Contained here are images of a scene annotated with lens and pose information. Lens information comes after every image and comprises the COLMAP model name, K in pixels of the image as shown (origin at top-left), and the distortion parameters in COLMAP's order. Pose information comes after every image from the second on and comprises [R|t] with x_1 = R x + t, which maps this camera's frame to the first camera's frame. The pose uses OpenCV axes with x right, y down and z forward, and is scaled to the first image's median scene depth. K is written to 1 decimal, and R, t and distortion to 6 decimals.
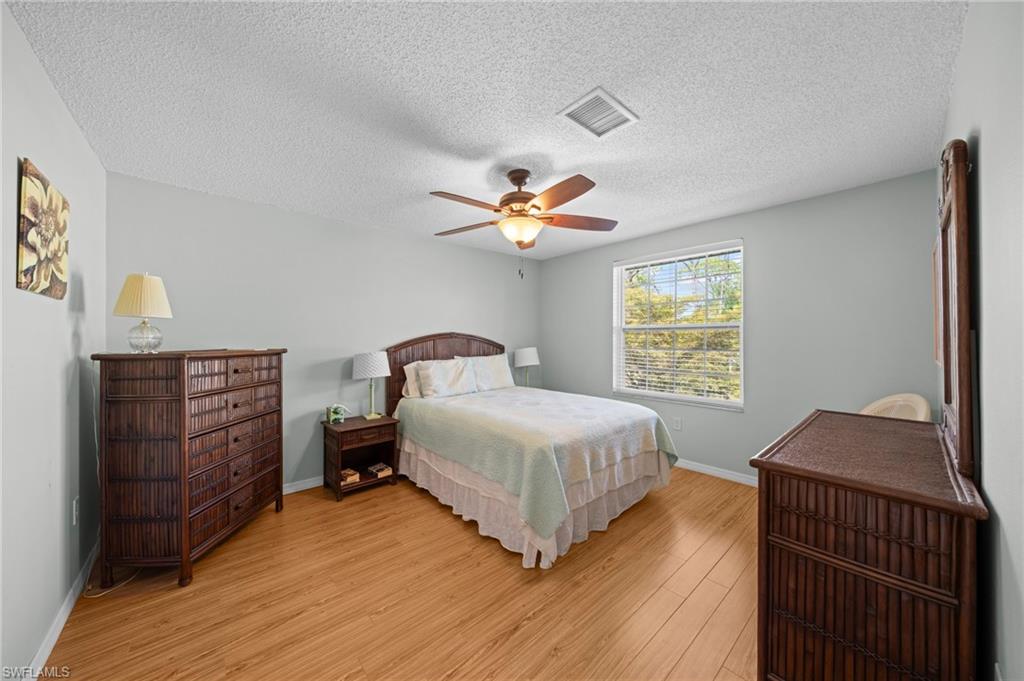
lens RADIAL K [[350.7, 0, 508.2], [0, 350.7, 340.1], [0, 0, 1]] dist [-0.001812, -0.000415]
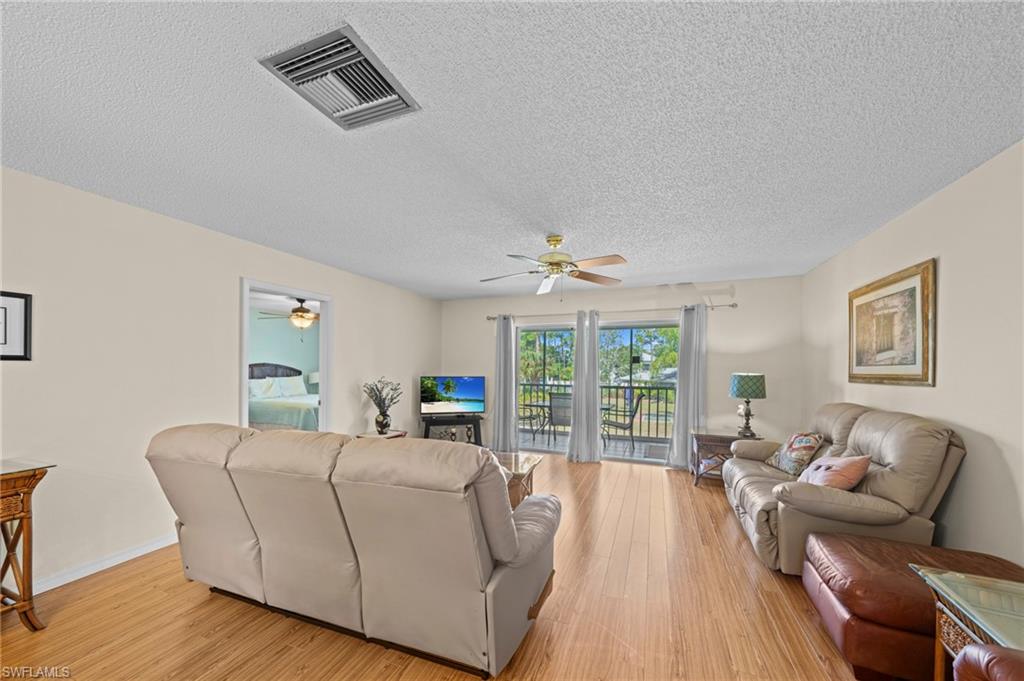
lens RADIAL K [[362.2, 0, 521.4], [0, 362.2, 364.7], [0, 0, 1]] dist [-0.002313, -0.000145]
pose [[0.885249, 0.005503, 0.465085, 0.137949], [-0.002417, 0.999971, -0.007231, -0.004320], [-0.465111, 0.005277, 0.885236, -1.225471]]
